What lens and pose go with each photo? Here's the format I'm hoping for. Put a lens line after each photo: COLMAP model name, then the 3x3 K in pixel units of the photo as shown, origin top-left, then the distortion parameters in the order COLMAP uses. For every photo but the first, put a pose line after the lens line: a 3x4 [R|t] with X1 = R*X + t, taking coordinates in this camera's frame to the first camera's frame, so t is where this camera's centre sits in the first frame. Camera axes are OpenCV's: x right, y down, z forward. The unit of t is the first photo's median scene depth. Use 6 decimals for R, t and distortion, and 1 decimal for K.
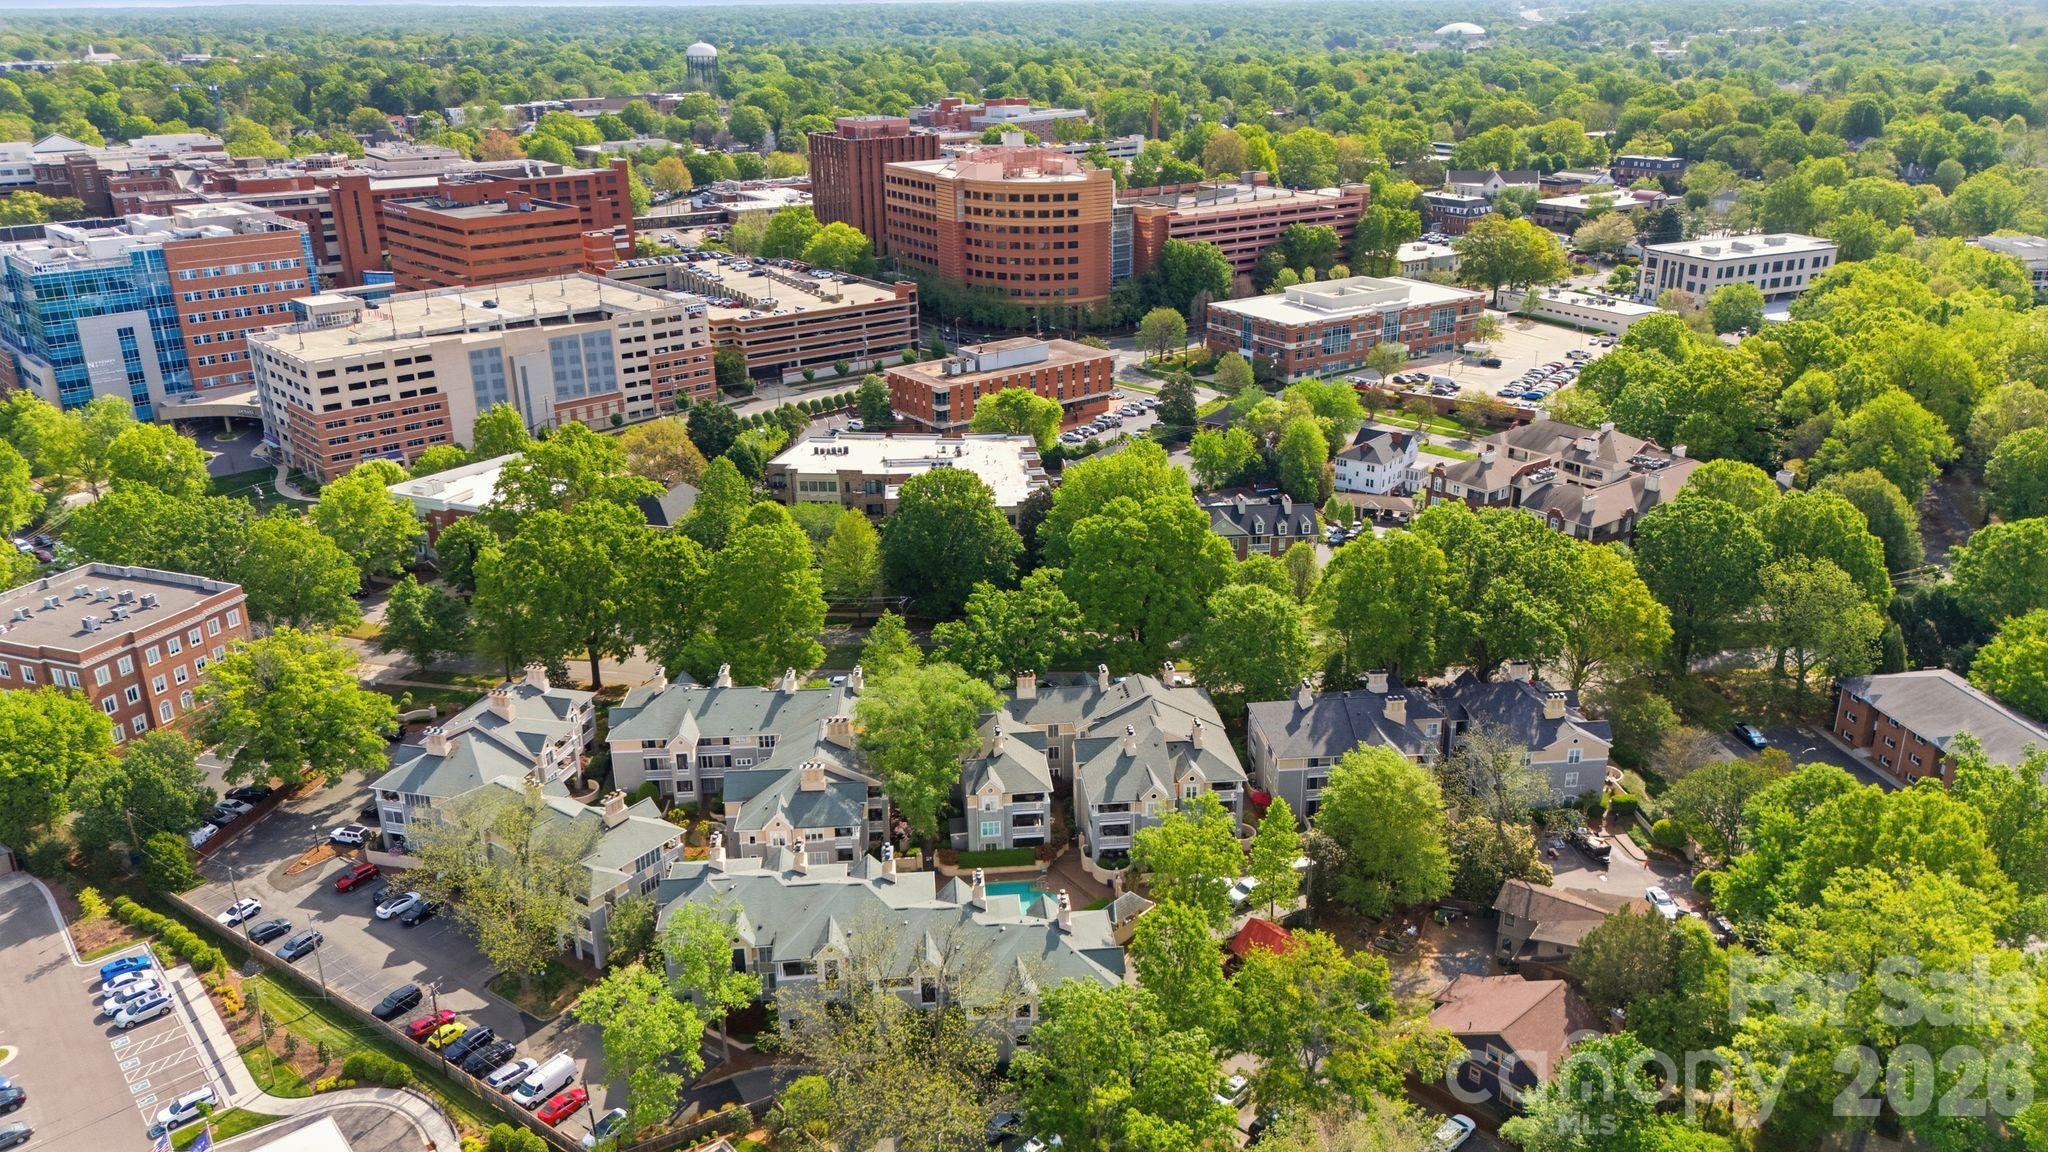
lens RADIAL K [[1528.2, 0, 1023.2], [0, 1528.2, 571.2], [0, 0, 1]] dist [0.072847, -0.008002]
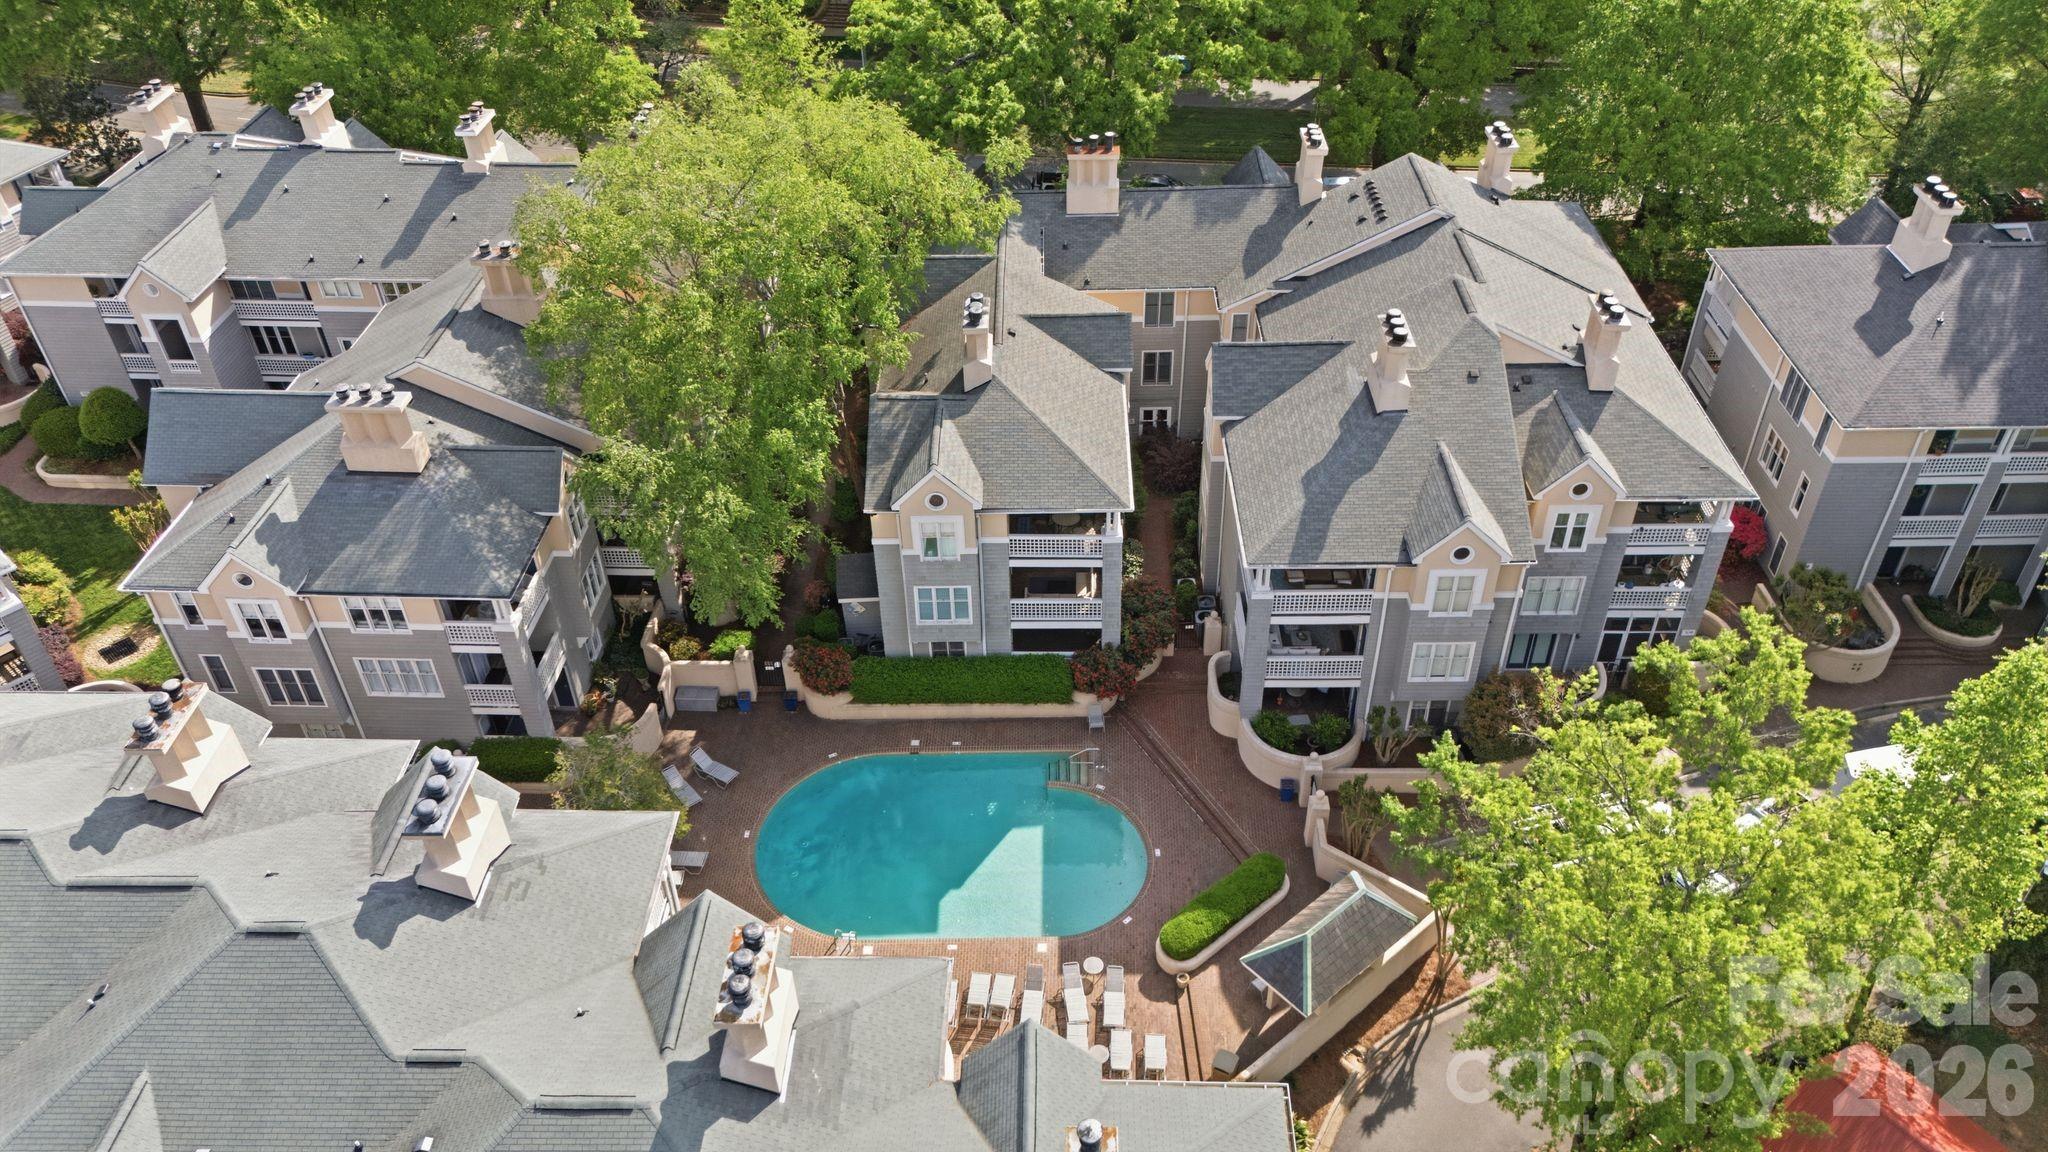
lens RADIAL K [[1528.2, 0, 1015.6], [0, 1528.2, 567.7], [0, 0, 1]] dist [0.072847, -0.008002]
pose [[0.993826, 0.062208, -0.091865, 0.024666], [-0.031769, 0.952909, 0.301588, 0.057958], [0.106300, -0.296808, 0.949002, 0.673543]]
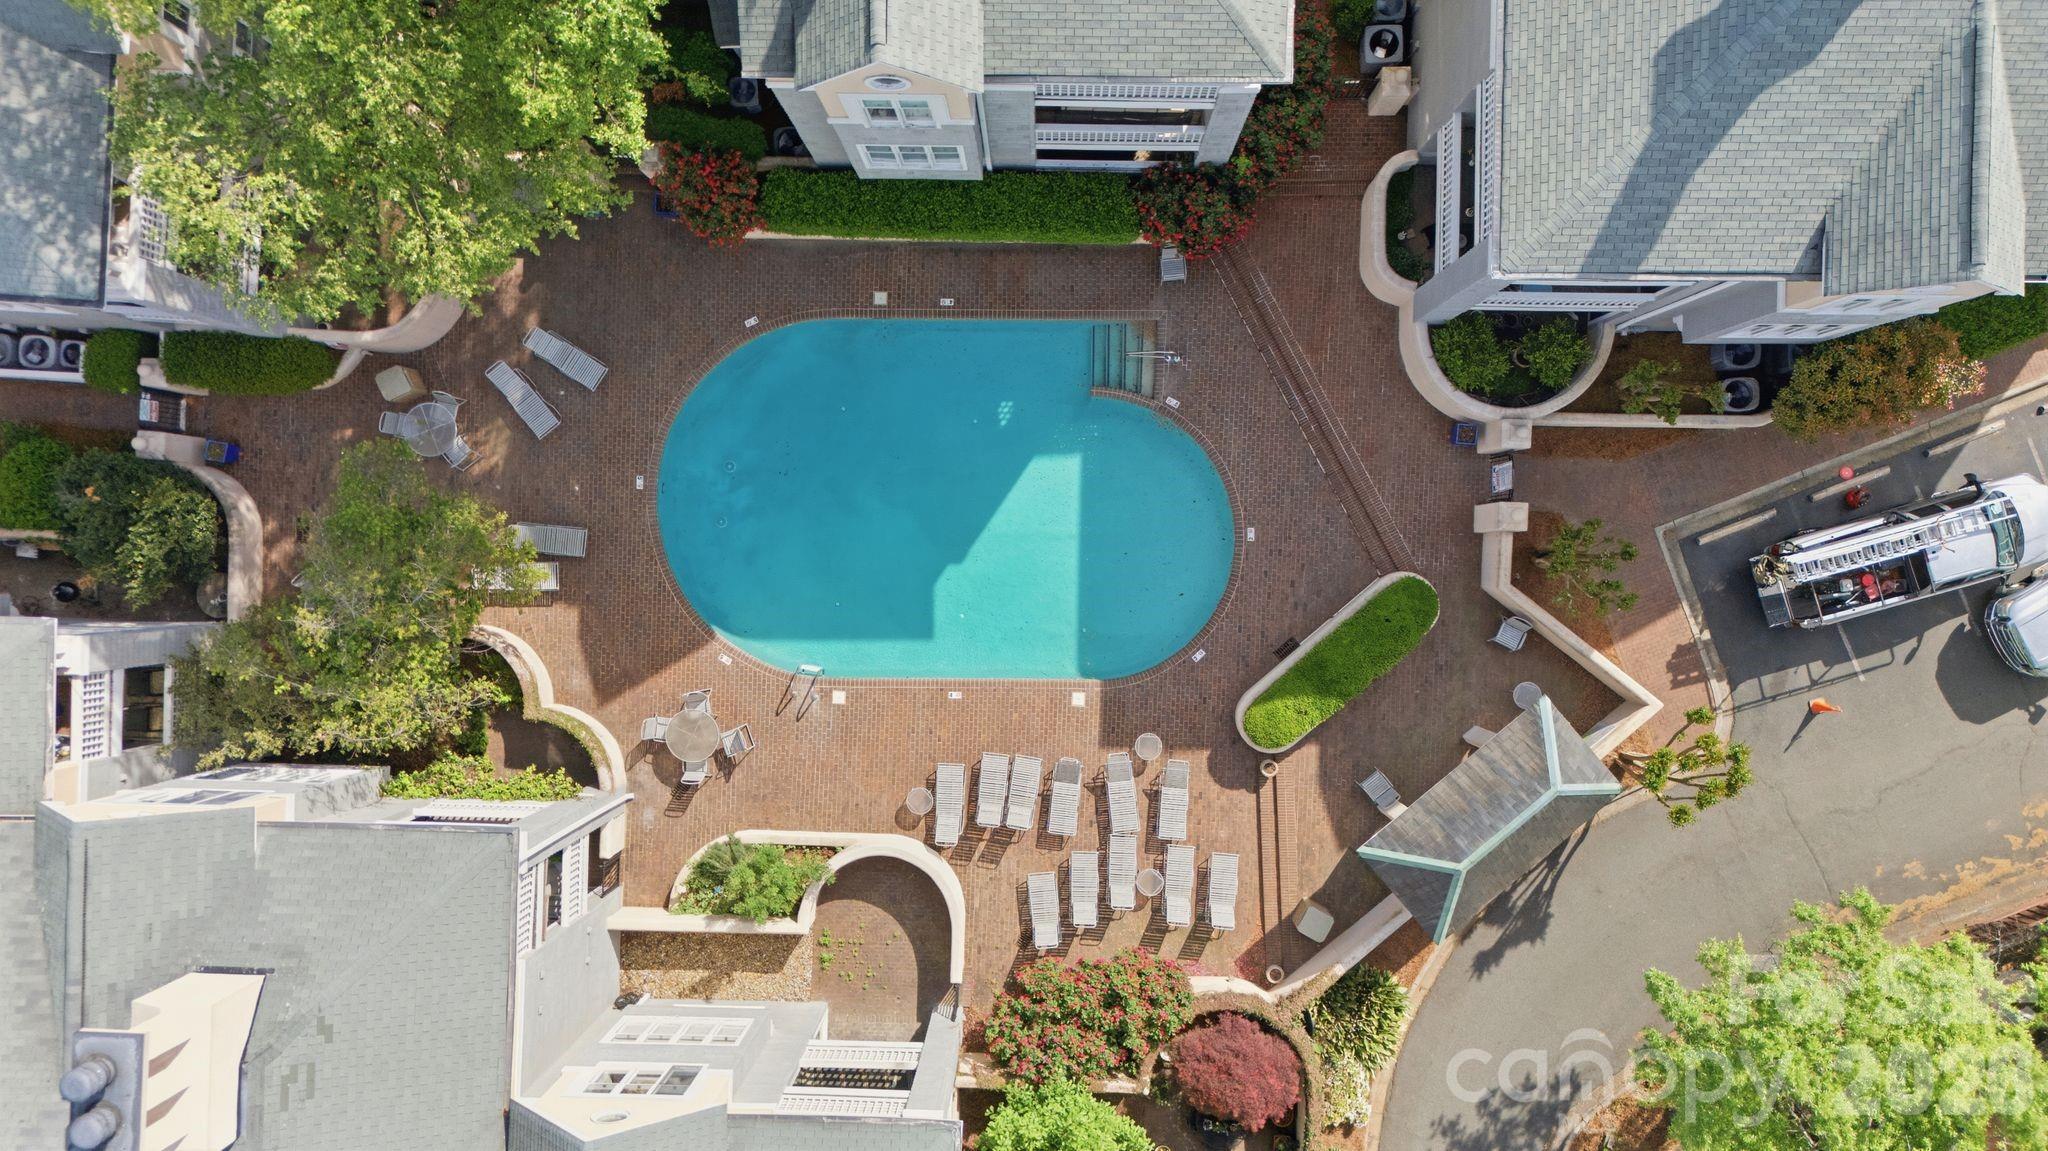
lens RADIAL K [[1528.2, 0, 1015.8], [0, 1528.2, 577.1], [0, 0, 1]] dist [0.072847, -0.008002]
pose [[0.994016, 0.109217, -0.001756, -0.003255], [-0.036231, 0.344831, 0.937965, 0.010732], [0.103047, -0.932289, 0.346724, 0.875407]]
